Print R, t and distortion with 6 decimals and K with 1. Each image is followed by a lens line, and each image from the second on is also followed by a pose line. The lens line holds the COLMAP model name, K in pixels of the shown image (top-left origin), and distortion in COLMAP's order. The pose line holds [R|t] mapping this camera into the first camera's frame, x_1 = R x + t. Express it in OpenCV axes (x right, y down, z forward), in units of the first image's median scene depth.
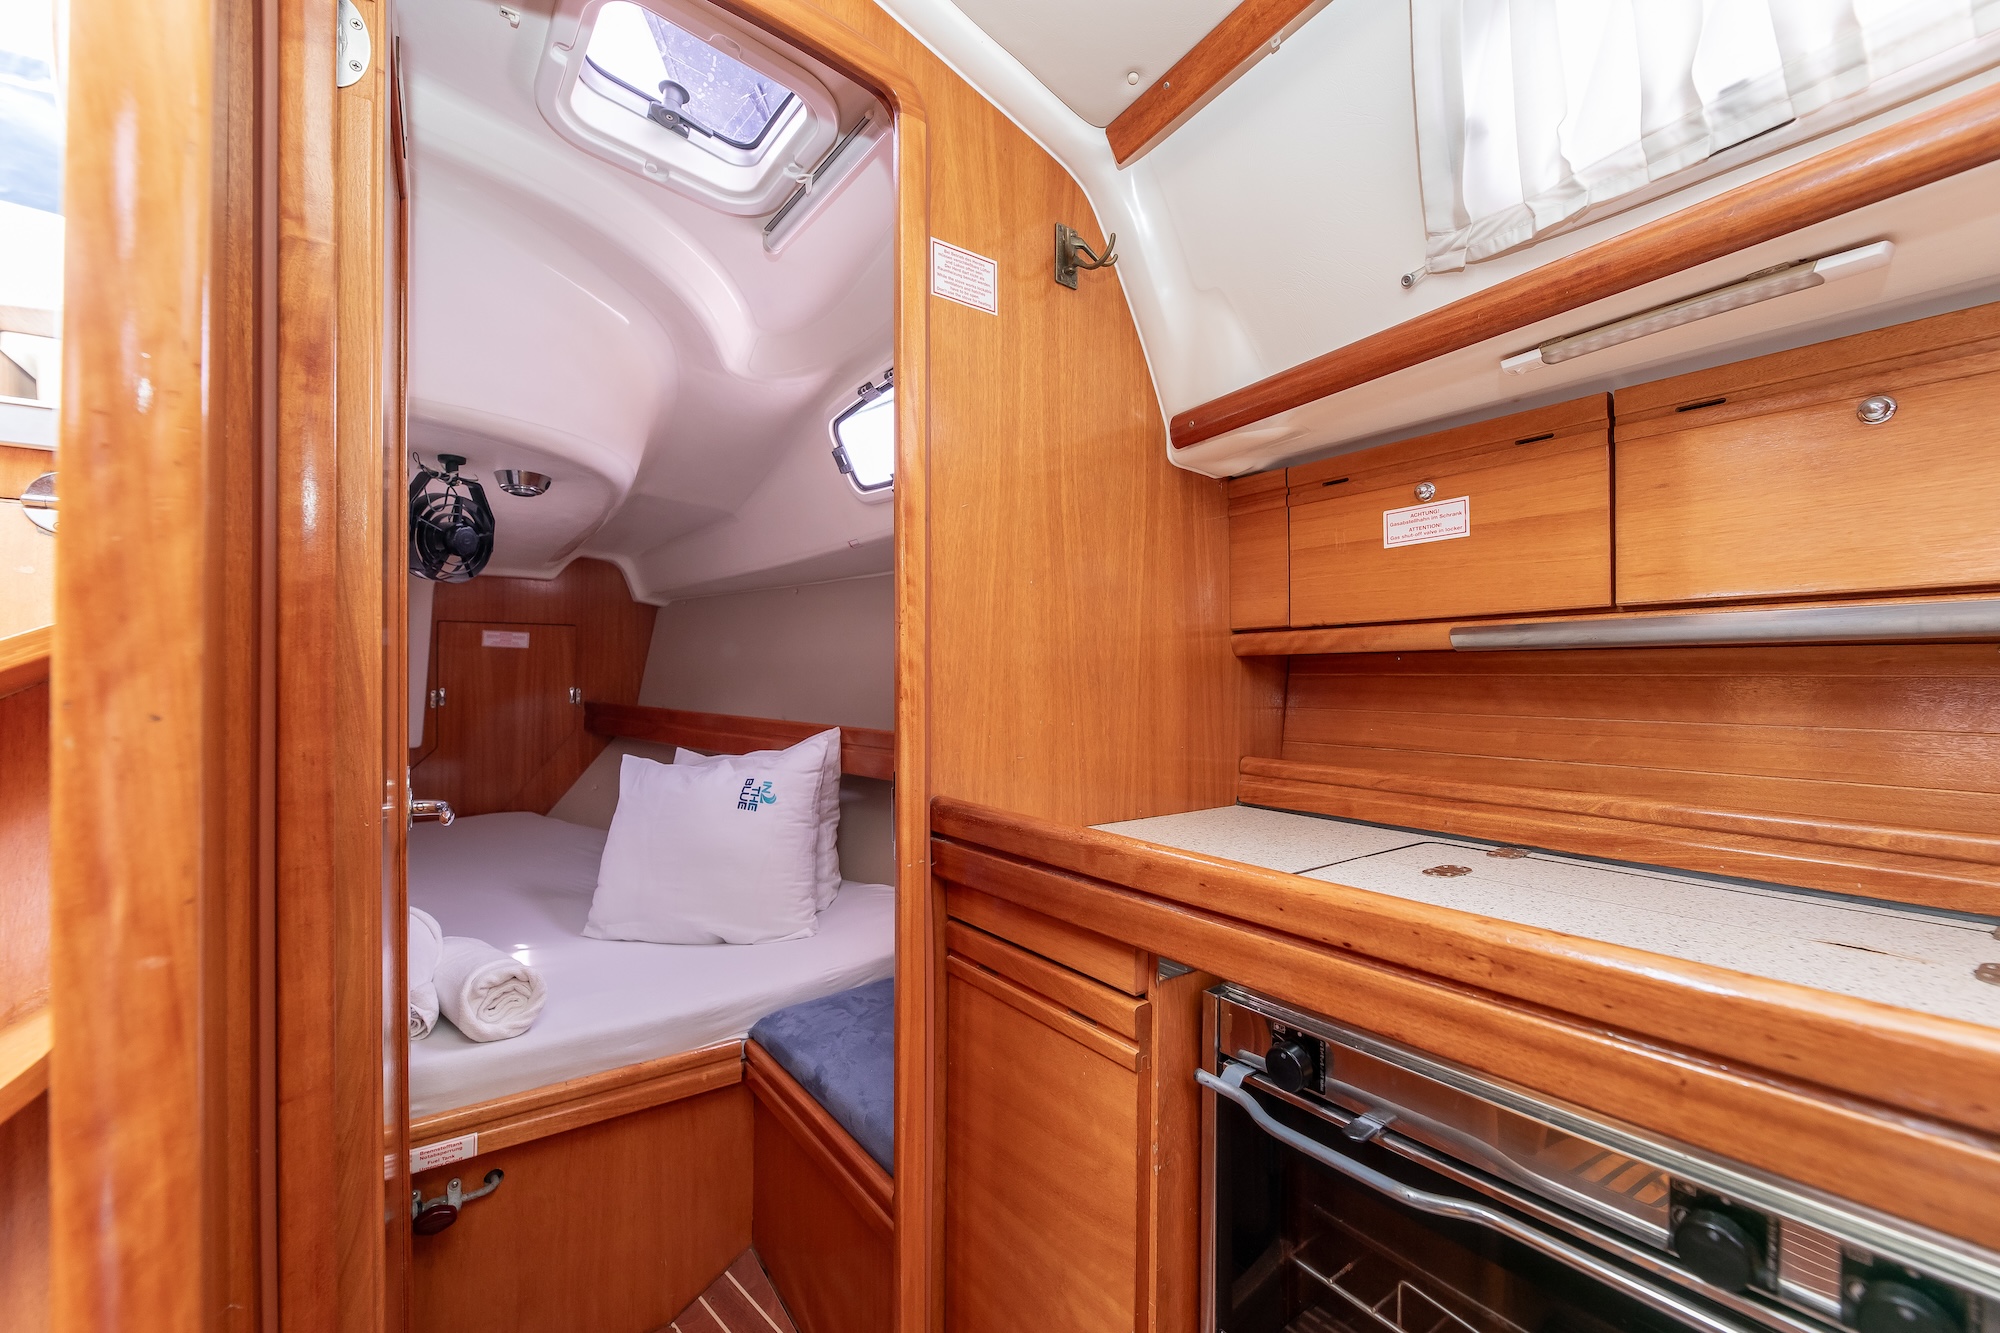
lens RADIAL K [[831.5, 0, 993.4], [0, 831.5, 670.1], [0, 0, 1]] dist [-0.000428, -0.000156]
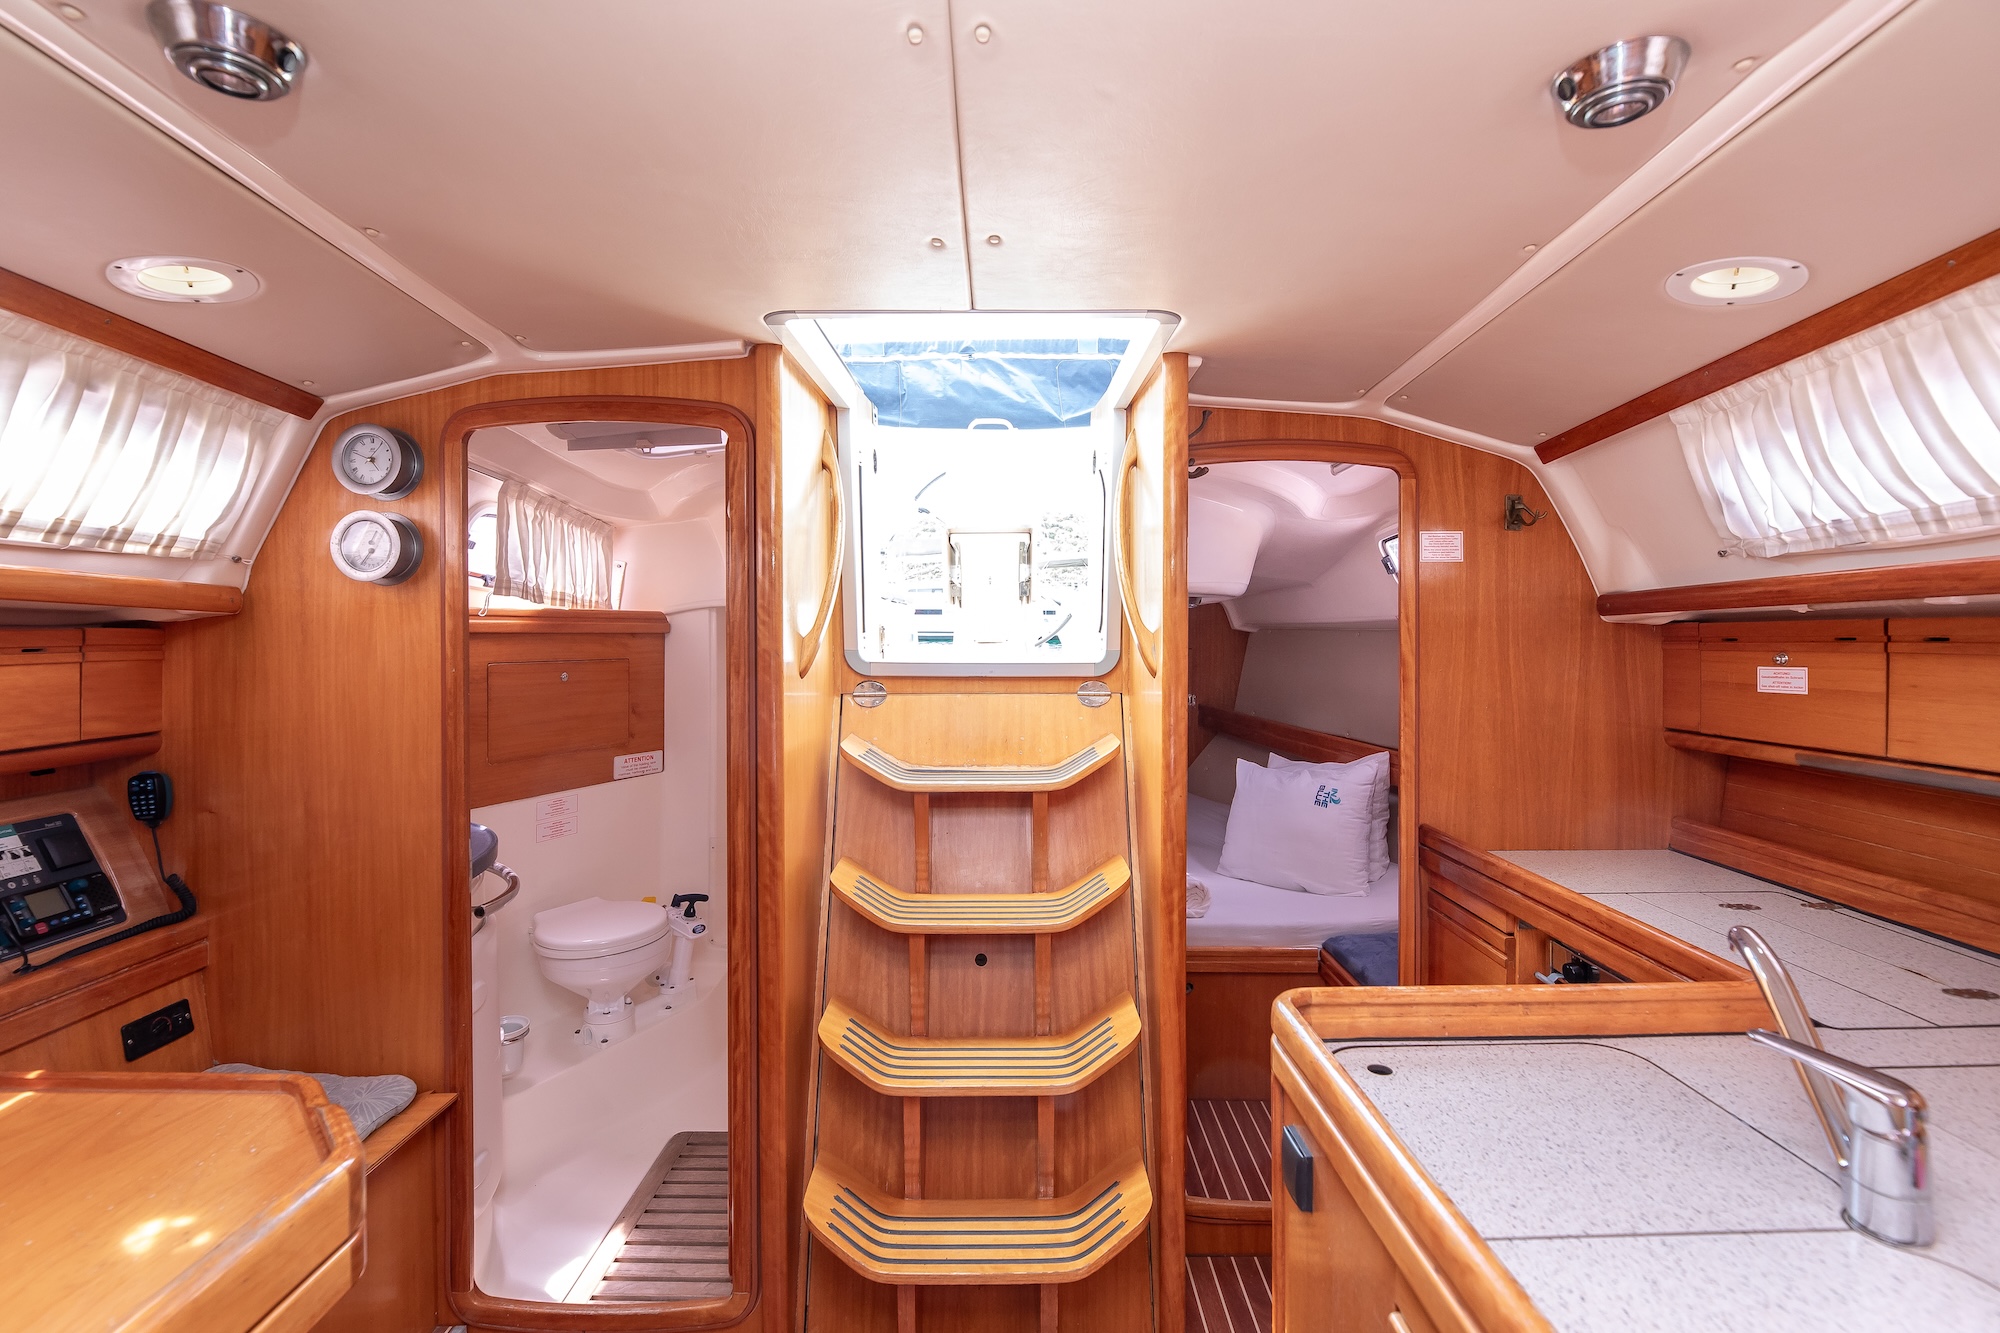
lens RADIAL K [[892.9, 0, 1006.7], [0, 892.9, 639.3], [0, 0, 1]] dist [-0.003382, -0.000605]
pose [[0.812590, 0.002914, -0.582829, 0.210045], [0.007597, 0.999850, 0.015591, -0.188438], [0.582787, -0.017097, 0.812445, -0.734875]]
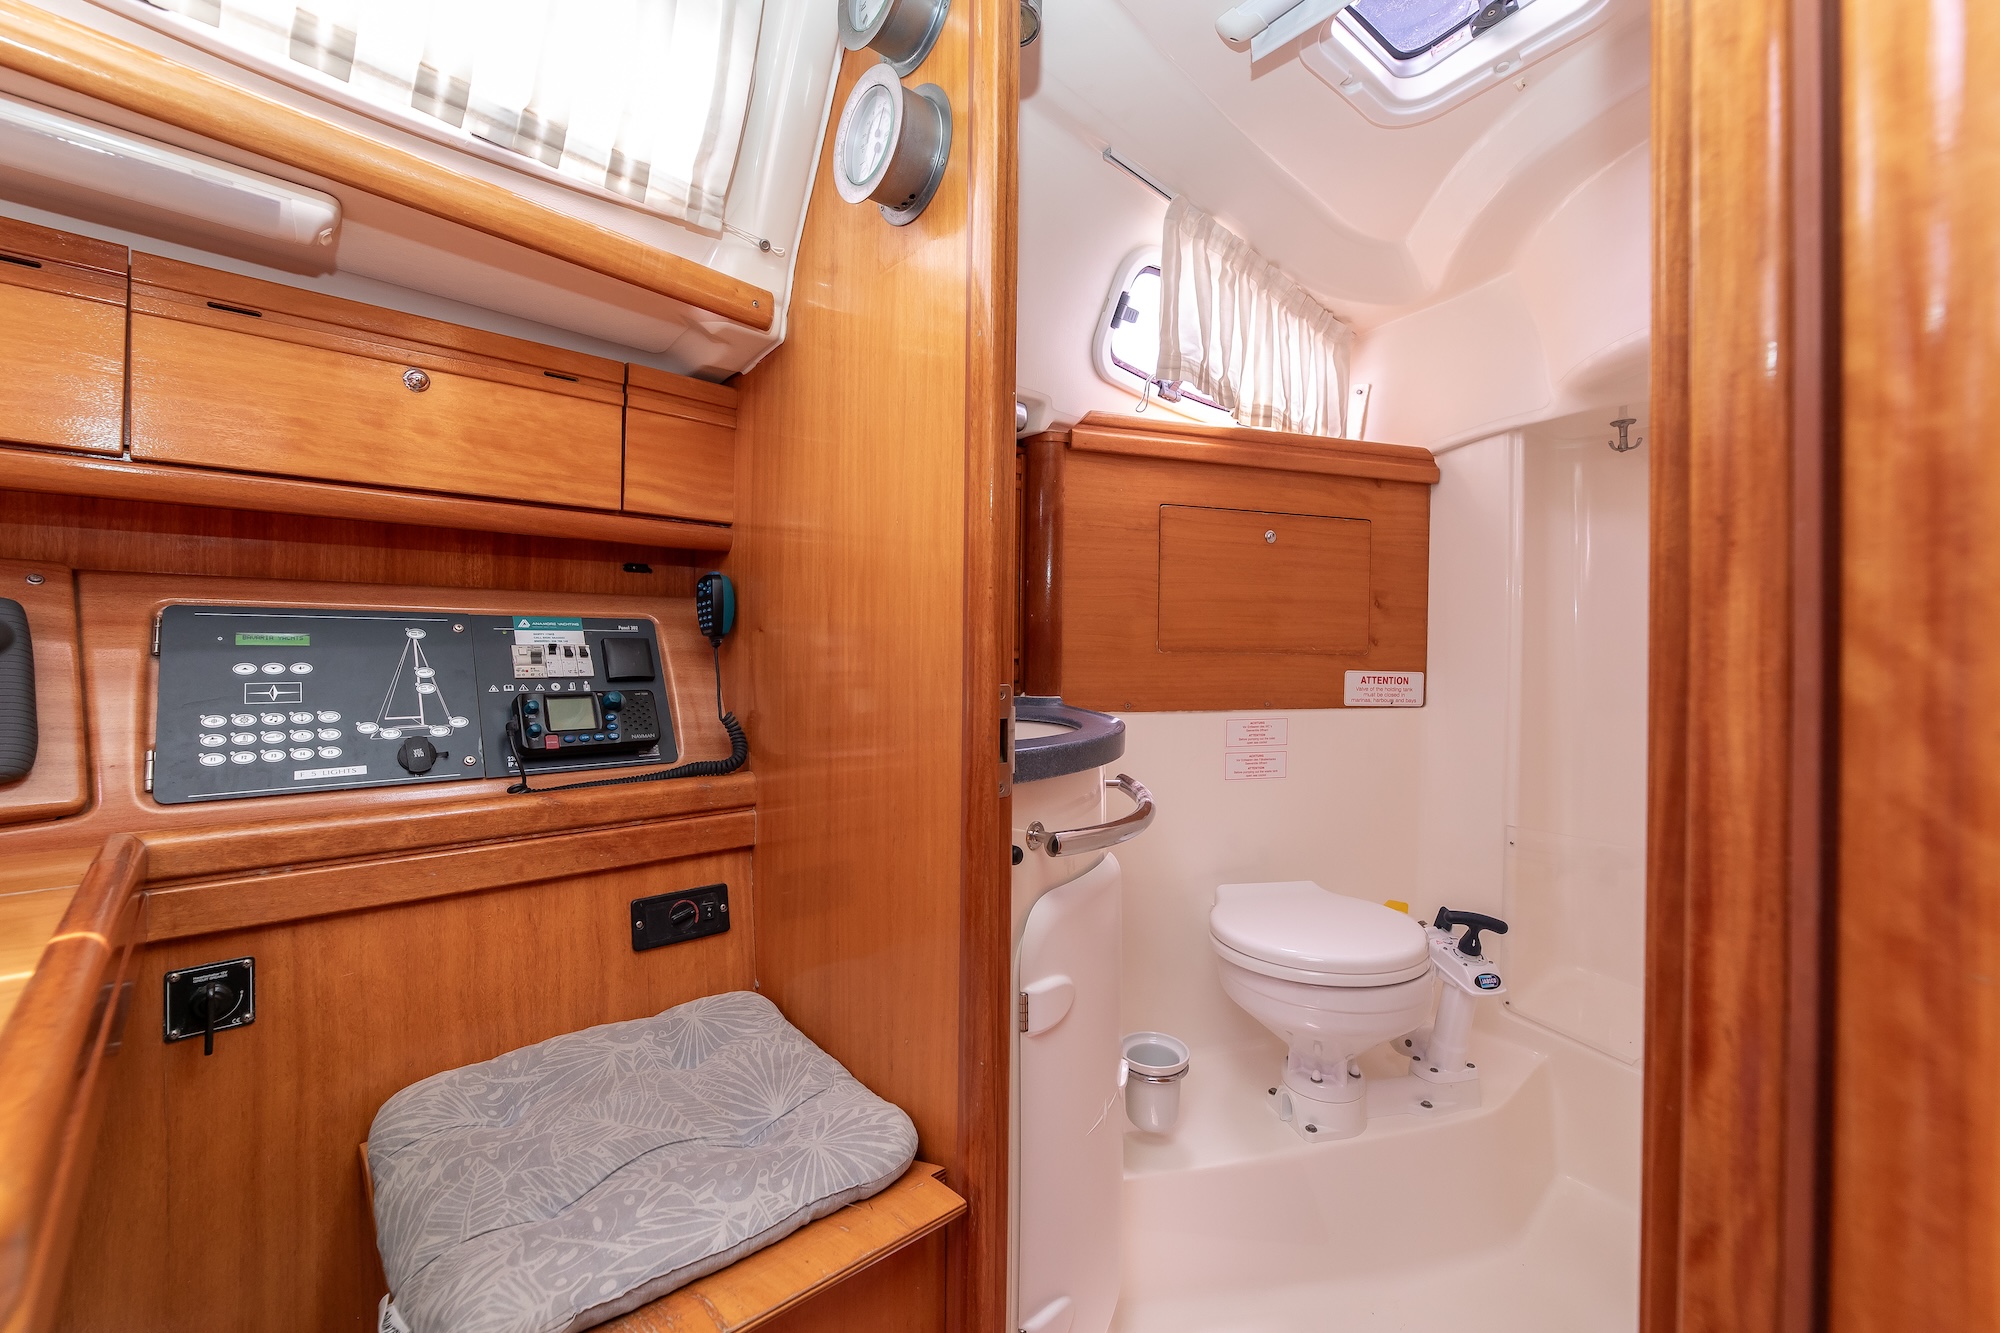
lens RADIAL K [[862.7, 0, 995.8], [0, 862.7, 636.5], [0, 0, 1]] dist [0.000992, -0.000078]
pose [[0.113581, -0.005634, -0.993513, -0.409137], [-0.002960, 0.999978, -0.006009, 0.030228], [0.993524, 0.003623, 0.113562, -0.323371]]
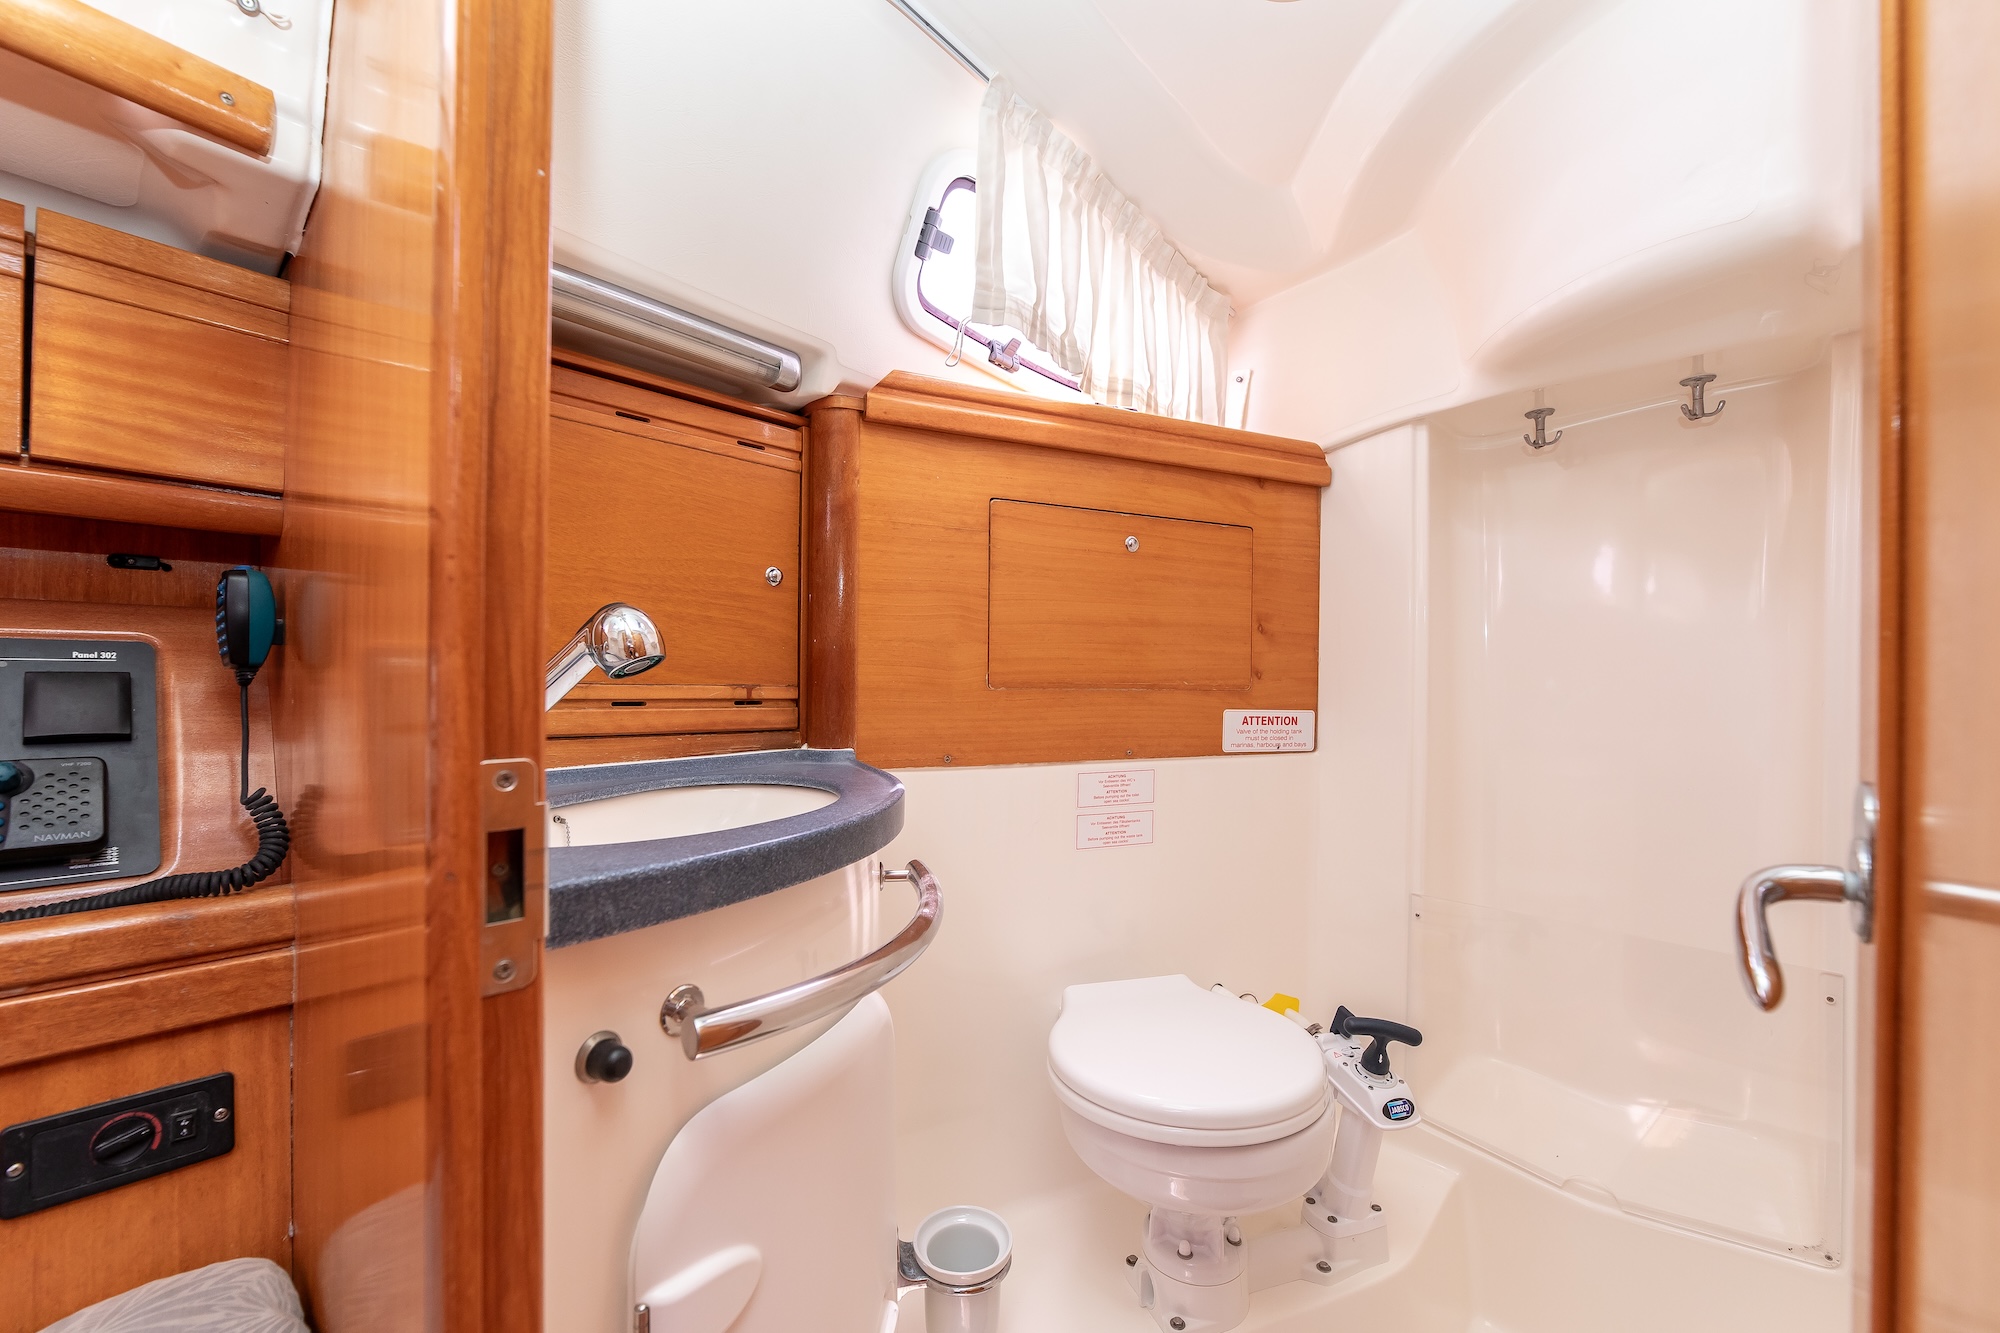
lens RADIAL K [[831.5, 0, 993.4], [0, 831.5, 670.1], [0, 0, 1]] dist [-0.000428, -0.000156]
pose [[0.211546, -0.010131, -0.977316, -0.649636], [0.002127, 0.999949, -0.009906, 0.032572], [0.977366, 0.000017, 0.211557, -0.176605]]
